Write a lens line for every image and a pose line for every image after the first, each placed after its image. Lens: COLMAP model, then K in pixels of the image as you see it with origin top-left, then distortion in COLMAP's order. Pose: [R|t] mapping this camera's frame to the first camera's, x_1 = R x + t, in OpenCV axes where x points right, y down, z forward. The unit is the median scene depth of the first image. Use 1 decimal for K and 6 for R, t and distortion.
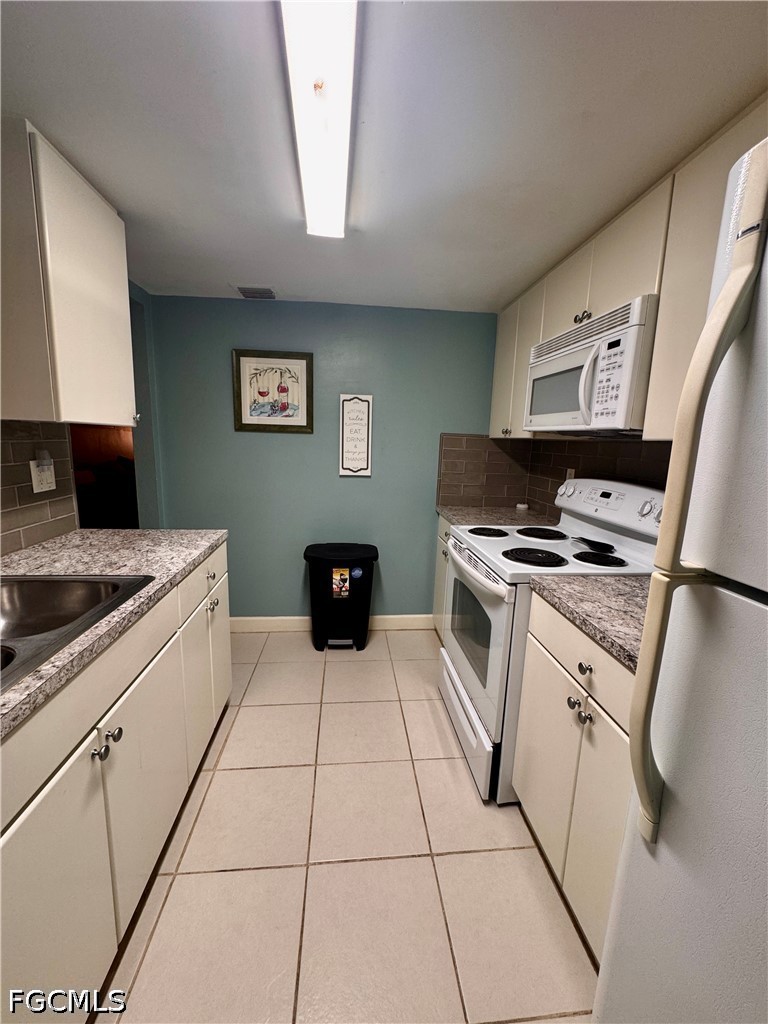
lens RADIAL K [[408.7, 0, 385.1], [0, 408.7, 511.4], [0, 0, 1]] dist [0.000012, 0.000199]
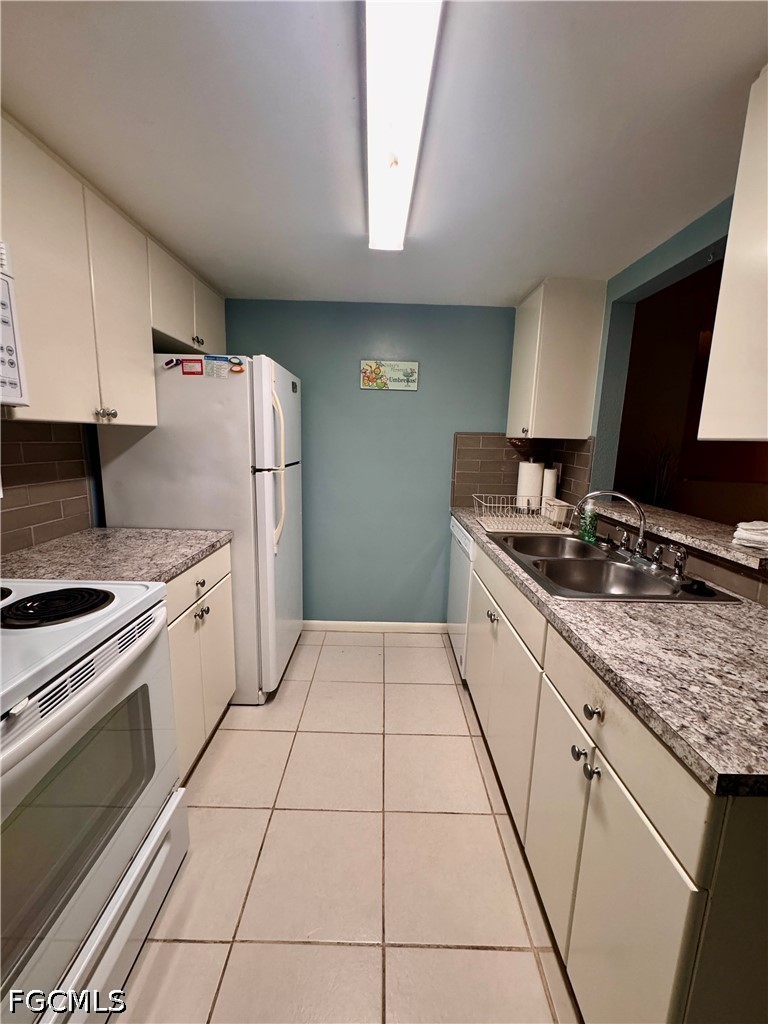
lens RADIAL K [[408.7, 0, 383.0], [0, 408.7, 510.5], [0, 0, 1]] dist [0.000012, 0.000199]
pose [[-0.993414, -0.076752, 0.085079, -0.214587], [-0.043024, 0.938036, 0.343857, -0.313749], [-0.106199, 0.337932, -0.935160, 1.732421]]
